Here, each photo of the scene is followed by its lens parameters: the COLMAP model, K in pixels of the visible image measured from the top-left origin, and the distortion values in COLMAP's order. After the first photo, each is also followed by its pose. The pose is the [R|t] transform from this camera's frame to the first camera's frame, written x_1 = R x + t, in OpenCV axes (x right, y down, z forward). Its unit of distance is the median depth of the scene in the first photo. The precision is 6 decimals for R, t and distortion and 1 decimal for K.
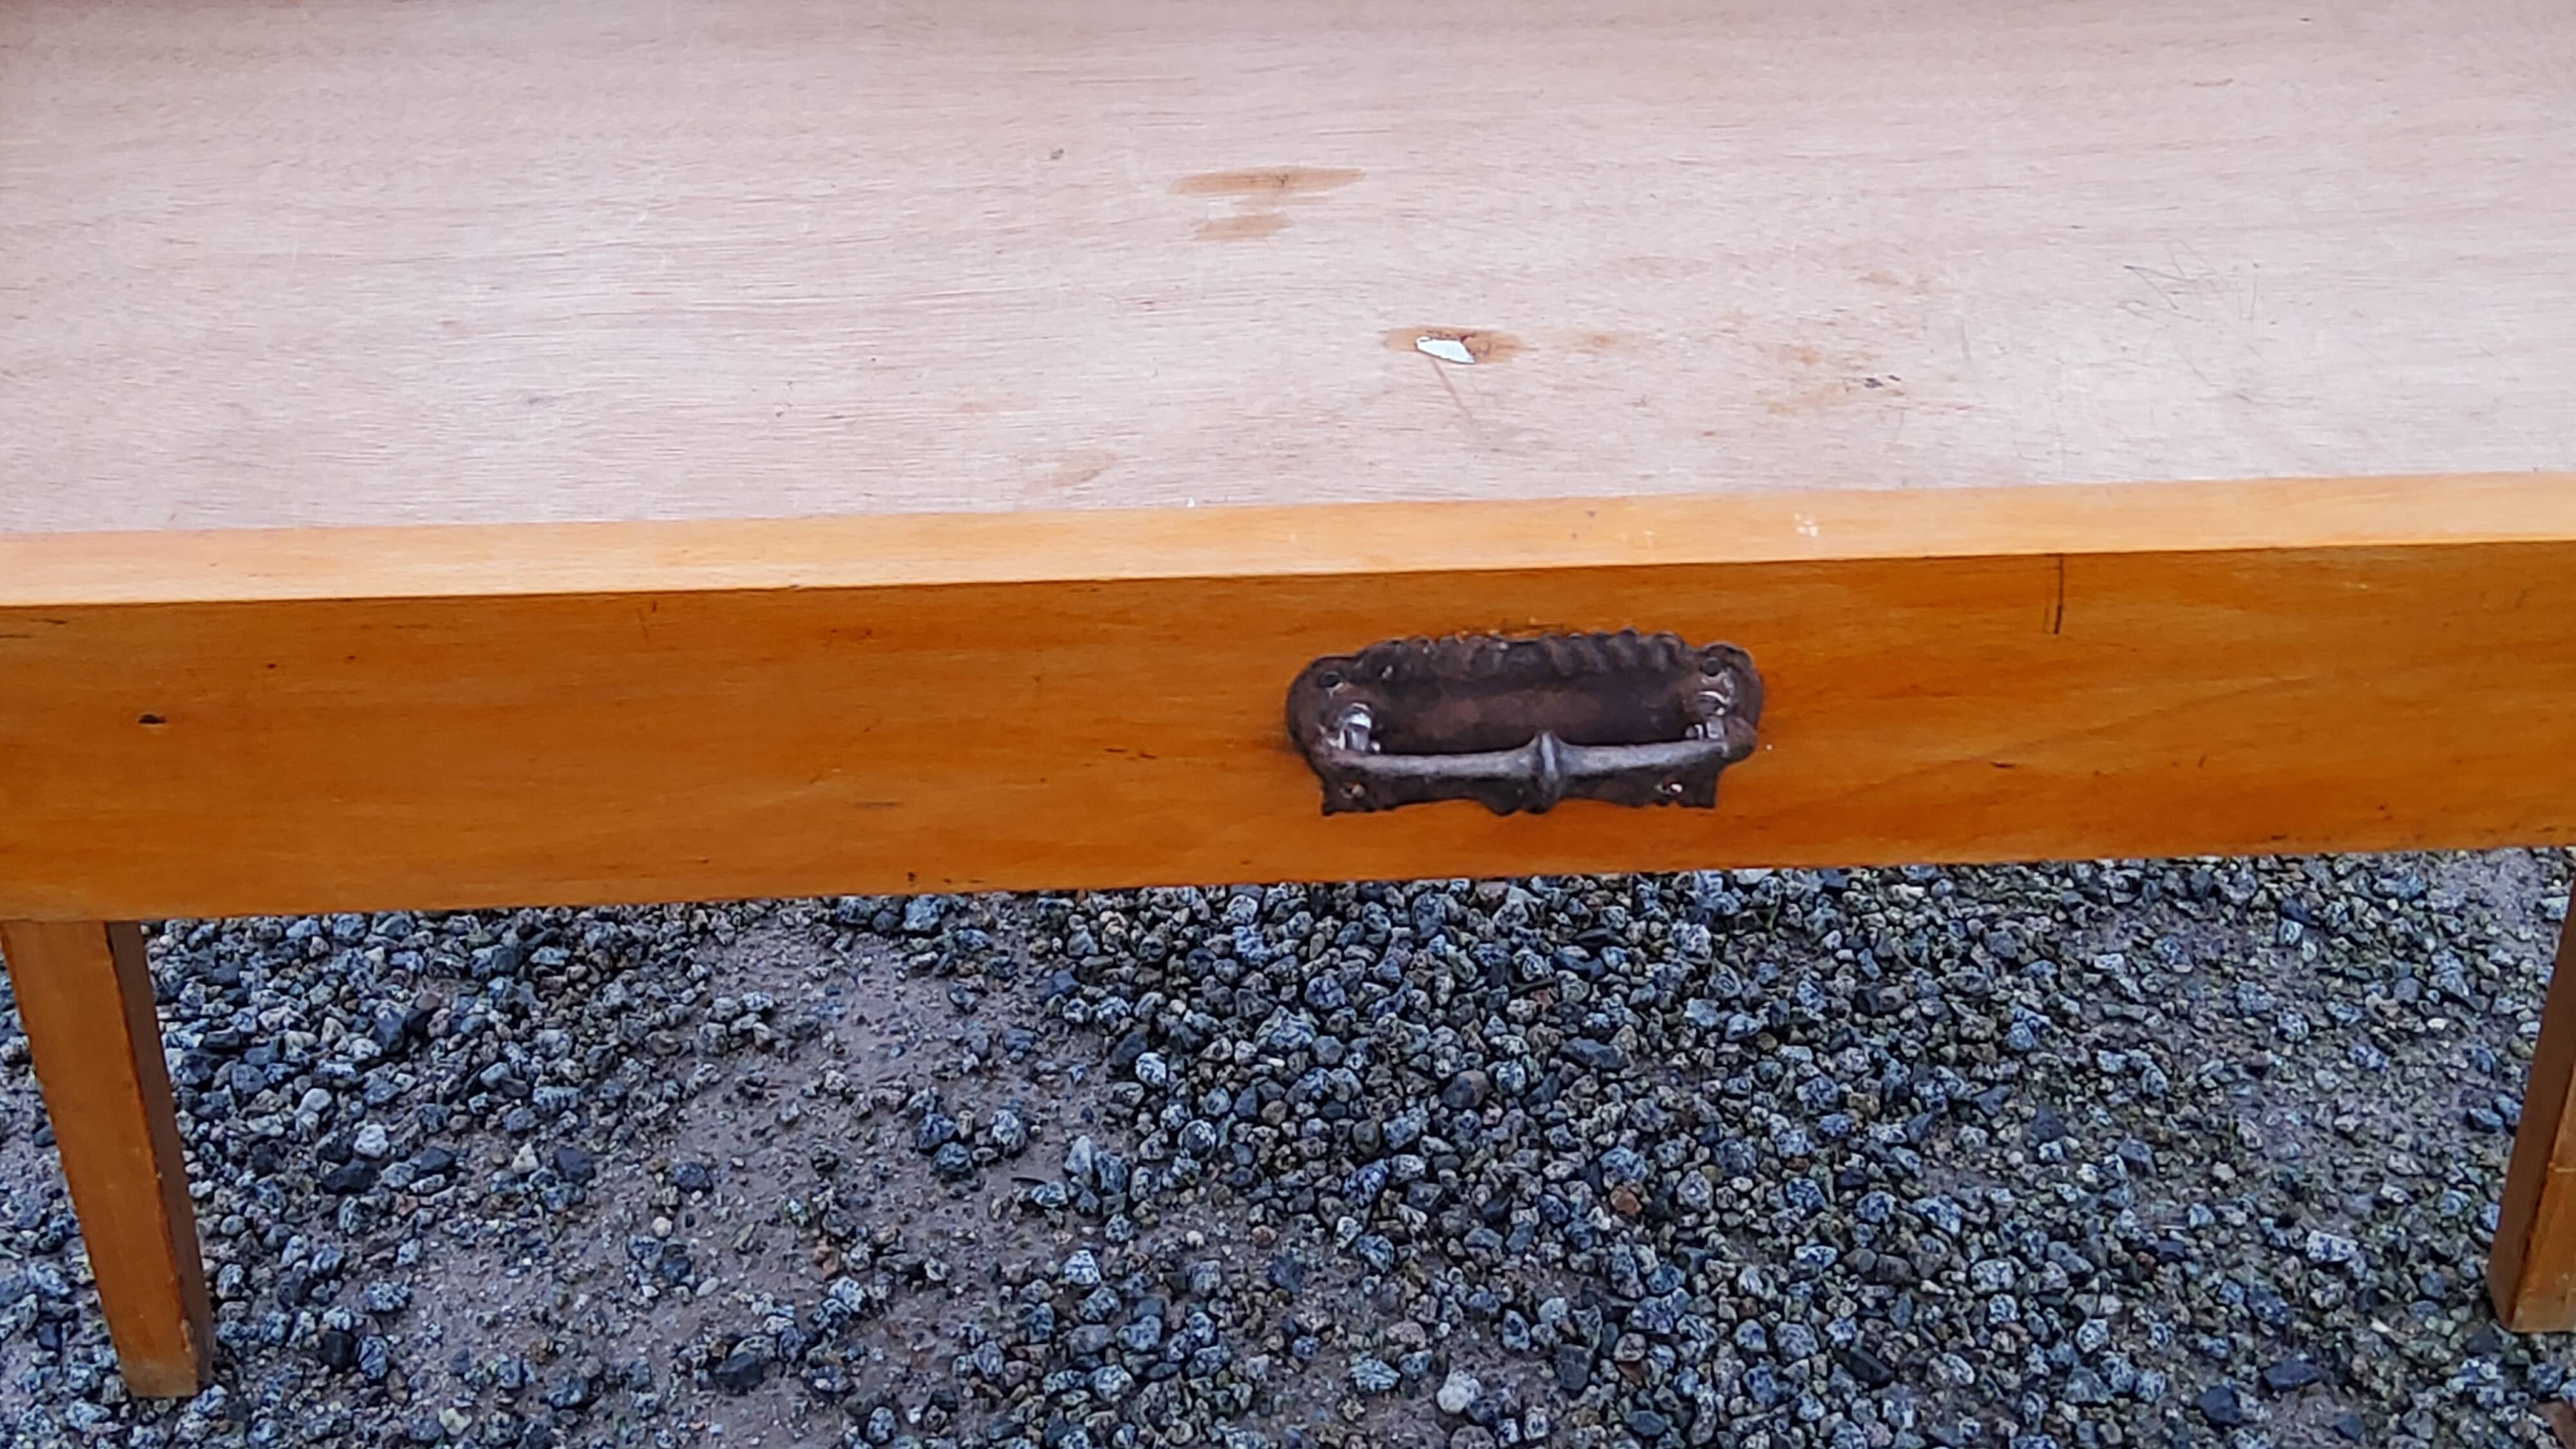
lens RADIAL K [[3808.9, 0, 1264.0], [0, 3808.9, 729.9], [0, 0, 1]] dist [0.120112, 0.000000]
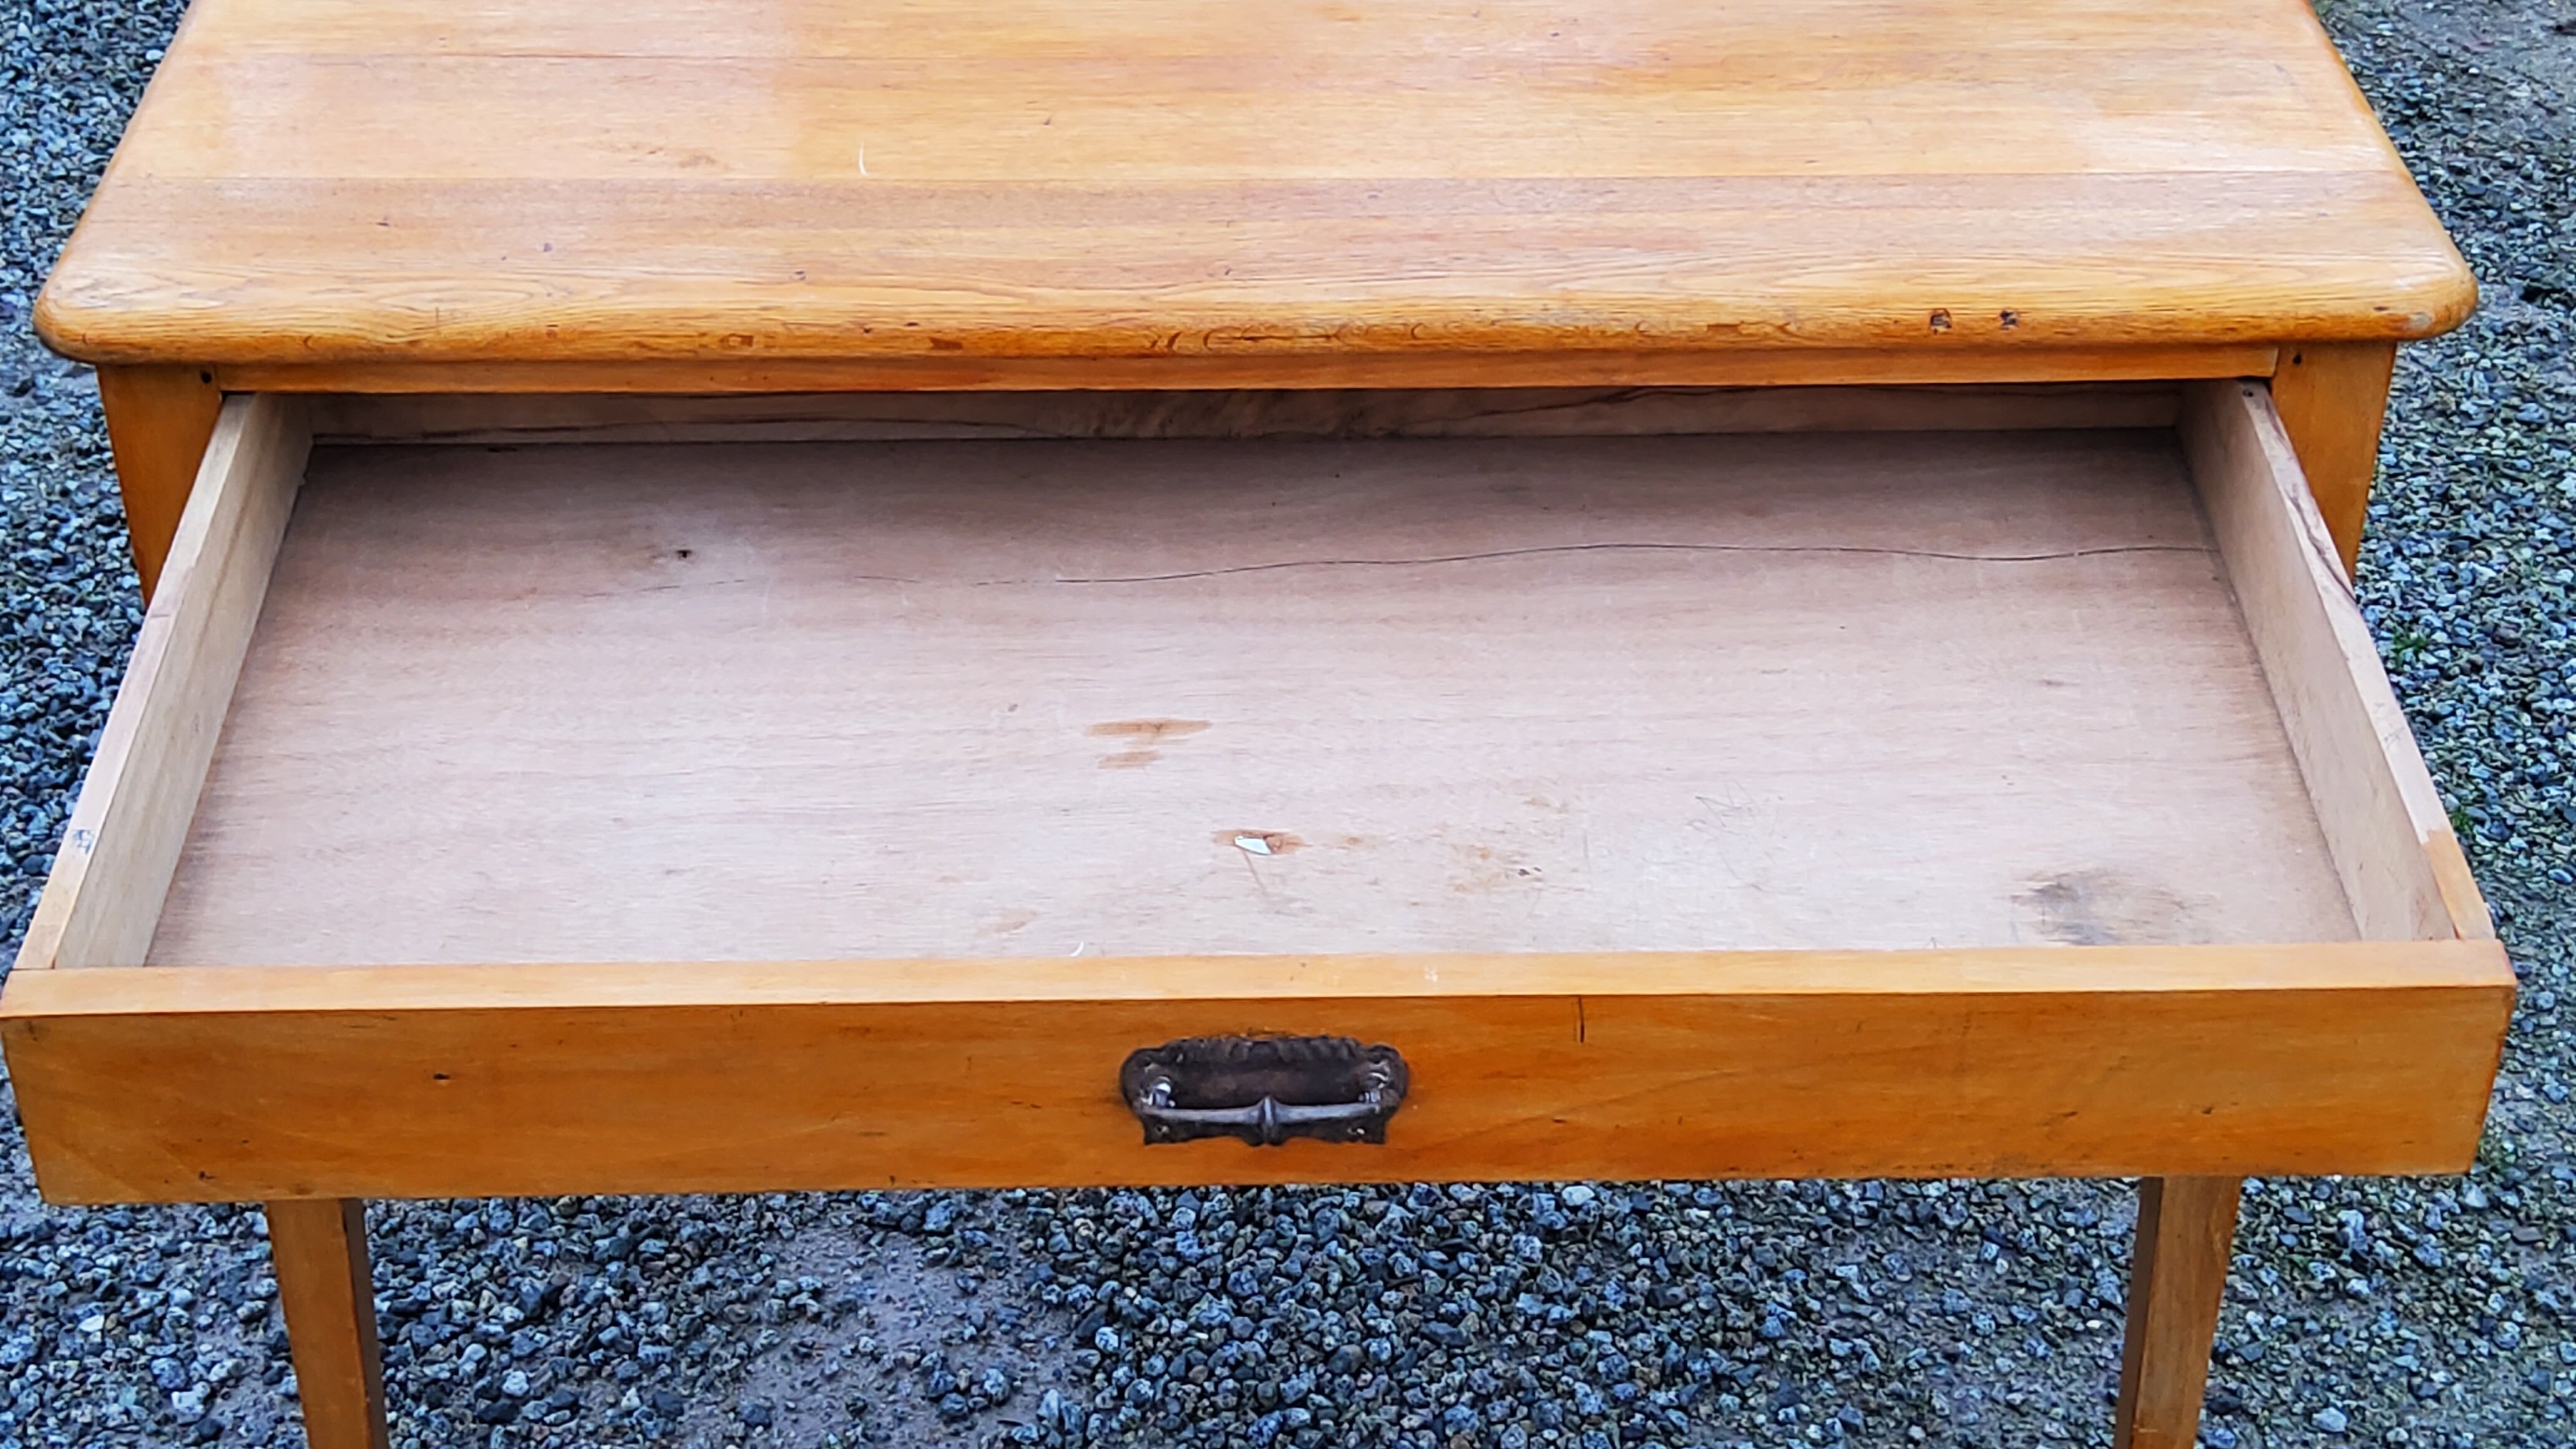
lens RADIAL K [[3808.1, 0, 1264.4], [0, 3808.1, 713.6], [0, 0, 1]] dist [0.112279, 0.000000]
pose [[0.999629, 0.014585, -0.023018, 0.052015], [-0.016615, 0.995746, -0.090633, -0.007351], [0.021598, 0.090982, 0.995618, -0.329733]]
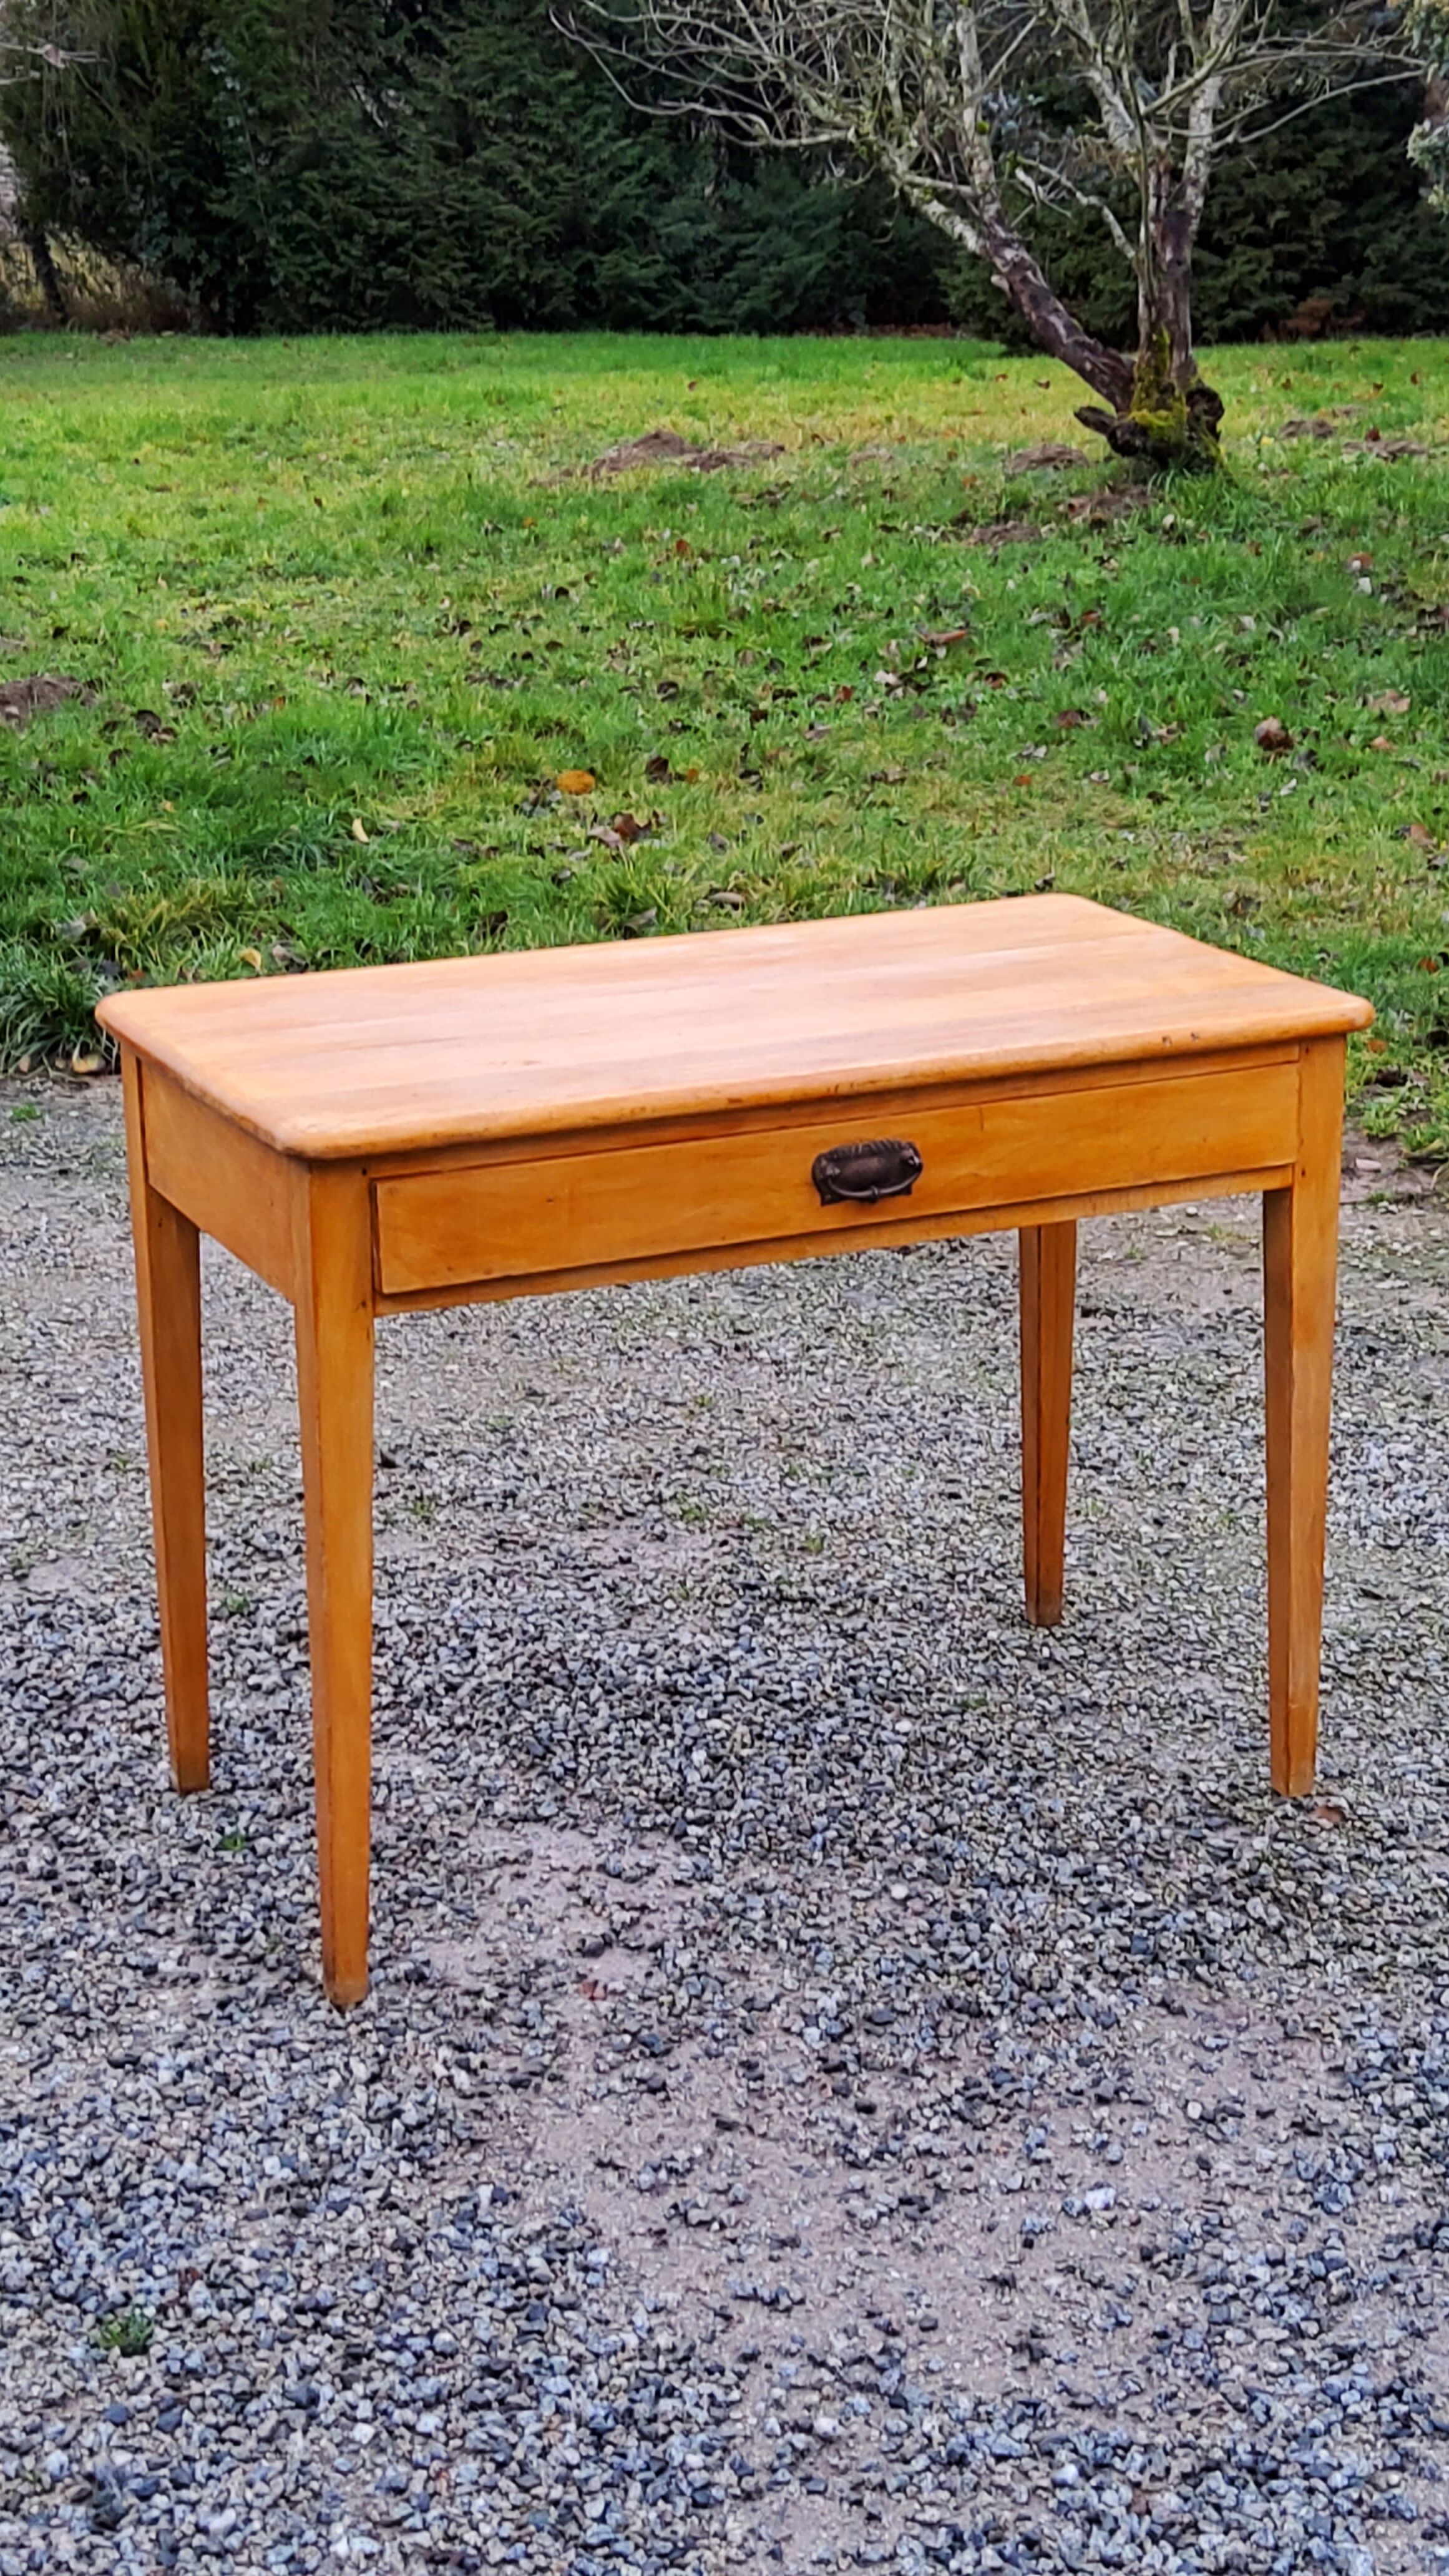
lens RADIAL K [[3808.1, 0, 753.2], [0, 3808.1, 1273.0], [0, 0, 1]] dist [0.112279, 0.000000]
pose [[0.919605, -0.119422, 0.374253, -0.767176], [0.252339, 0.909717, -0.329756, 0.521018], [-0.301084, 0.397684, 0.866715, -0.992544]]
